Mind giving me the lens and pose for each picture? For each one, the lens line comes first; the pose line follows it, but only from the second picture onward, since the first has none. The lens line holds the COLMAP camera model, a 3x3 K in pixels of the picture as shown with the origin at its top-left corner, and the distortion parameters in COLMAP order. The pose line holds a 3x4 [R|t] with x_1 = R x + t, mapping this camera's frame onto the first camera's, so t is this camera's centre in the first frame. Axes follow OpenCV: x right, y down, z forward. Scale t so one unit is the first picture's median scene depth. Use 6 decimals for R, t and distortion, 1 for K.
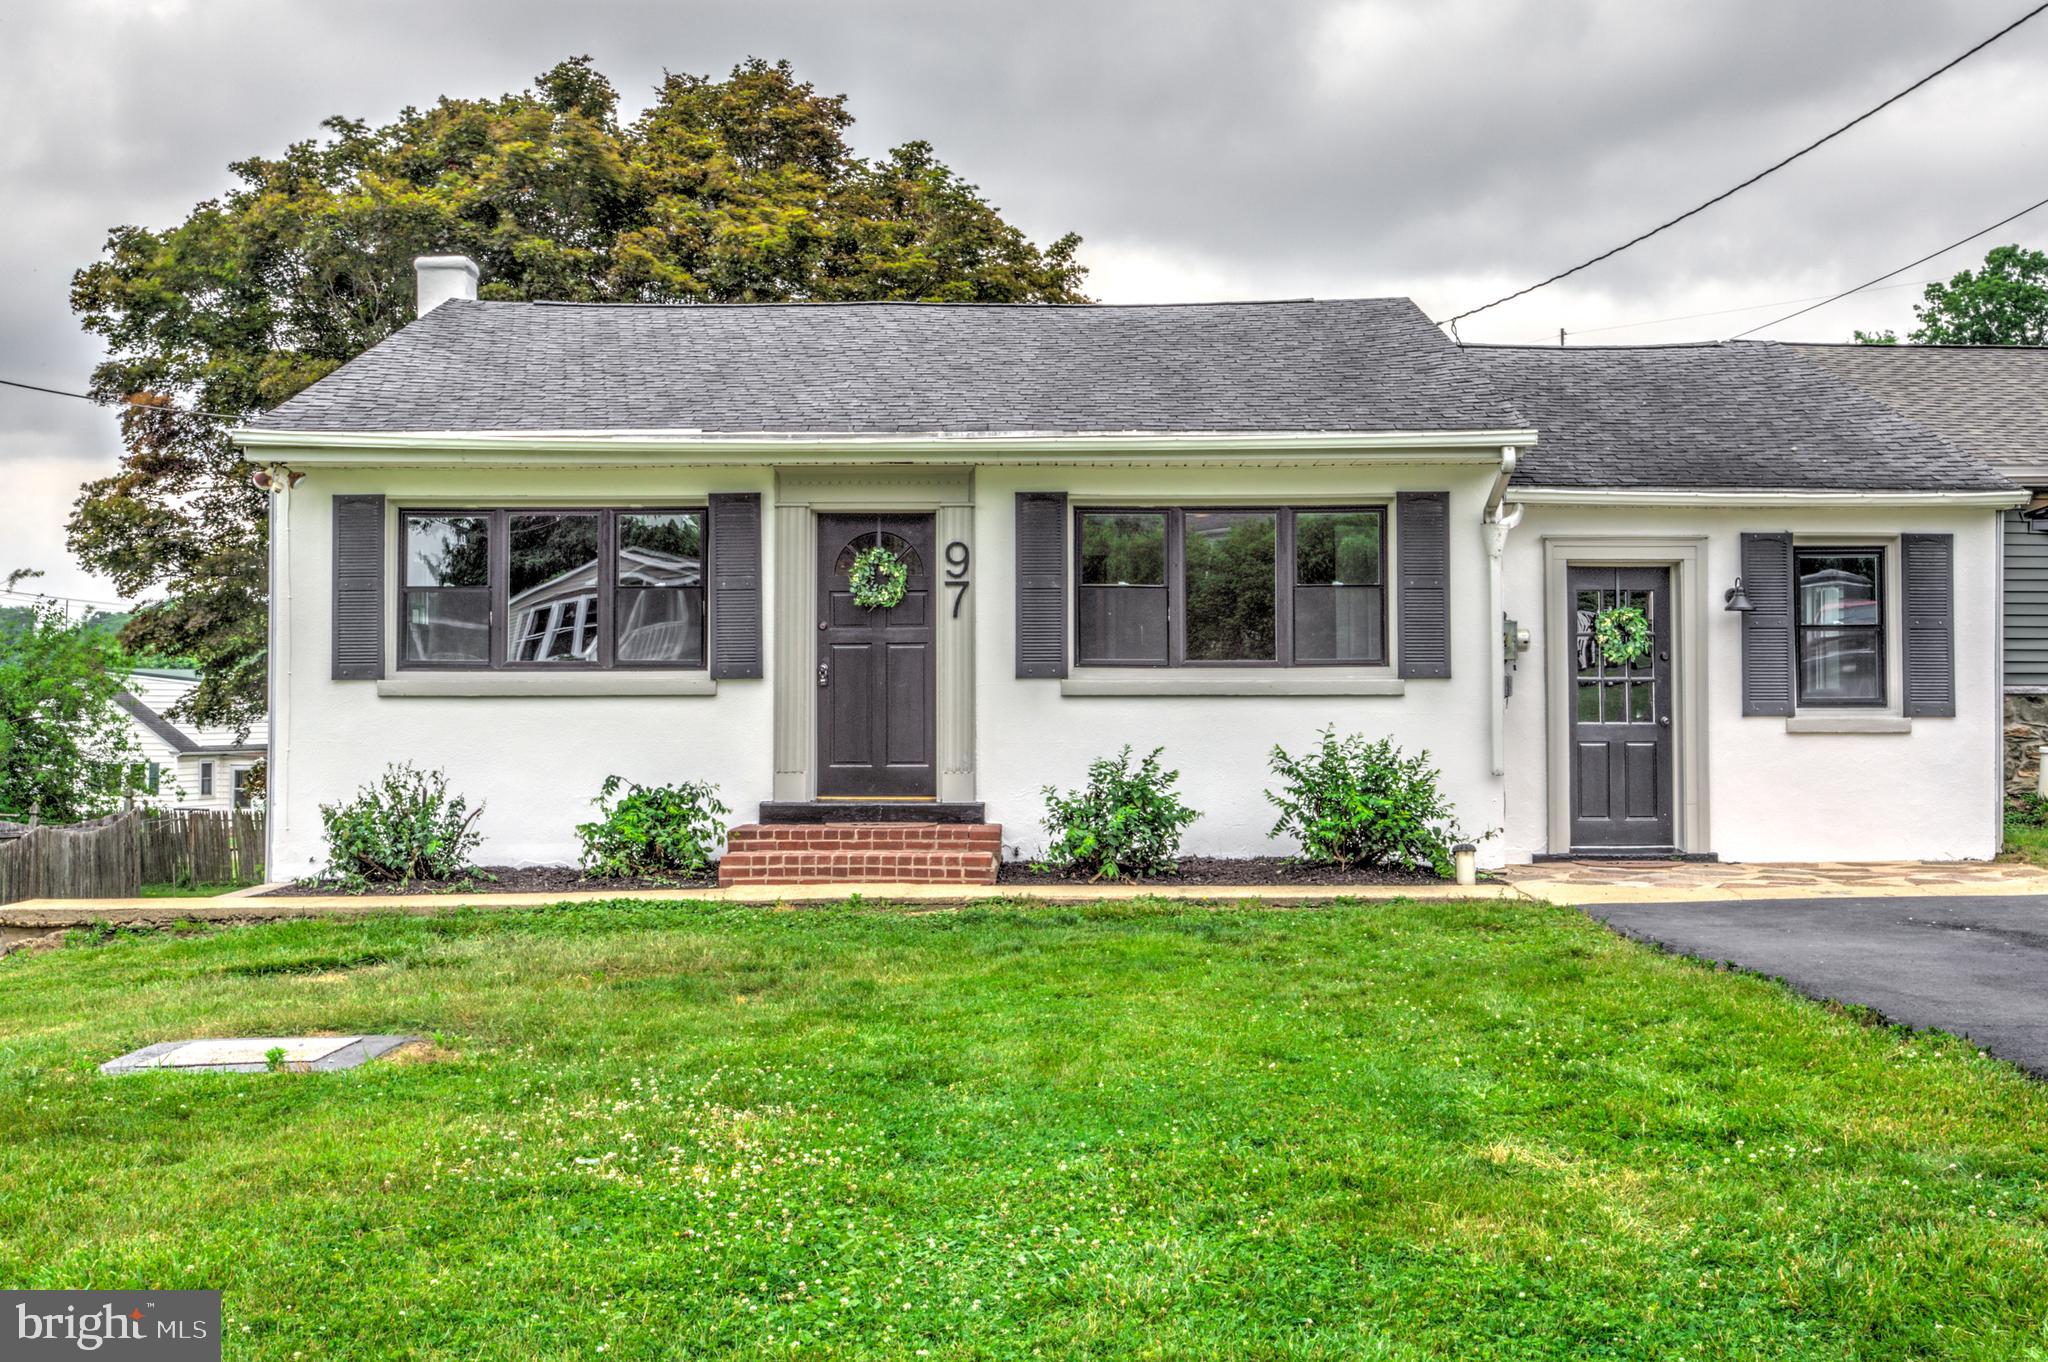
lens RADIAL K [[2138.9, 0, 1023.0], [0, 2138.9, 682.4], [0, 0, 1]] dist [-0.011519, 0.000000]
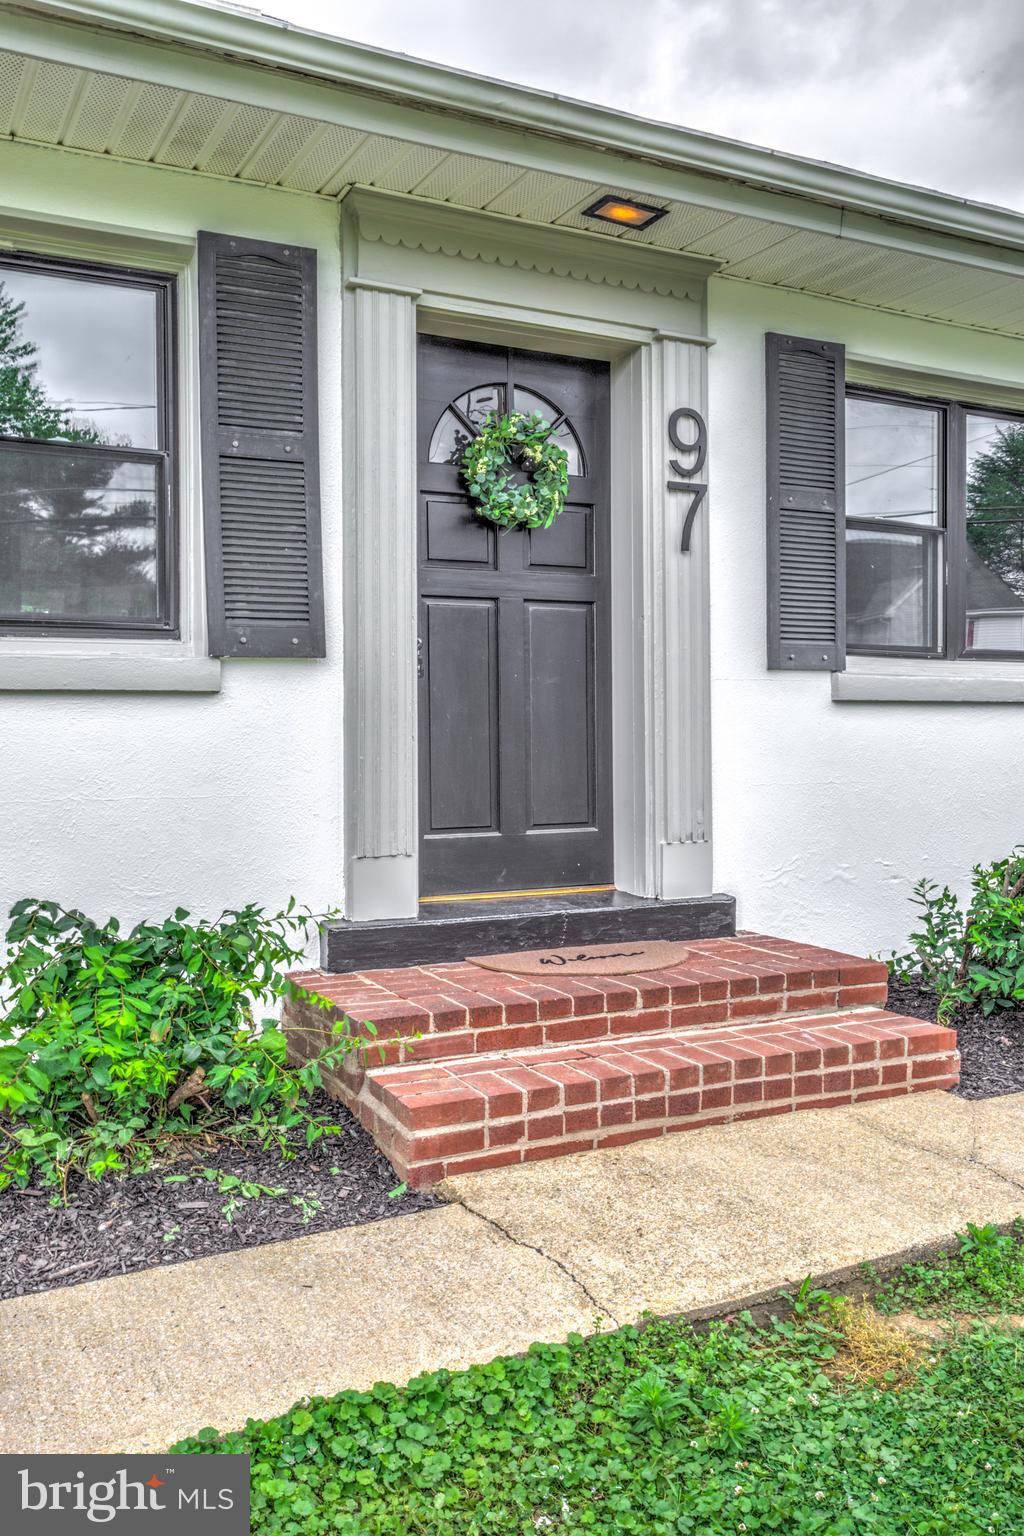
lens RADIAL K [[1202.8, 0, 515.0], [0, 1202.8, 762.5], [0, 0, 1]] dist [0.018977, 0.002854]
pose [[0.876541, -0.014003, 0.481123, -0.212818], [0.001928, 0.999671, 0.025583, 0.014237], [-0.481323, -0.021497, 0.876279, 0.756700]]
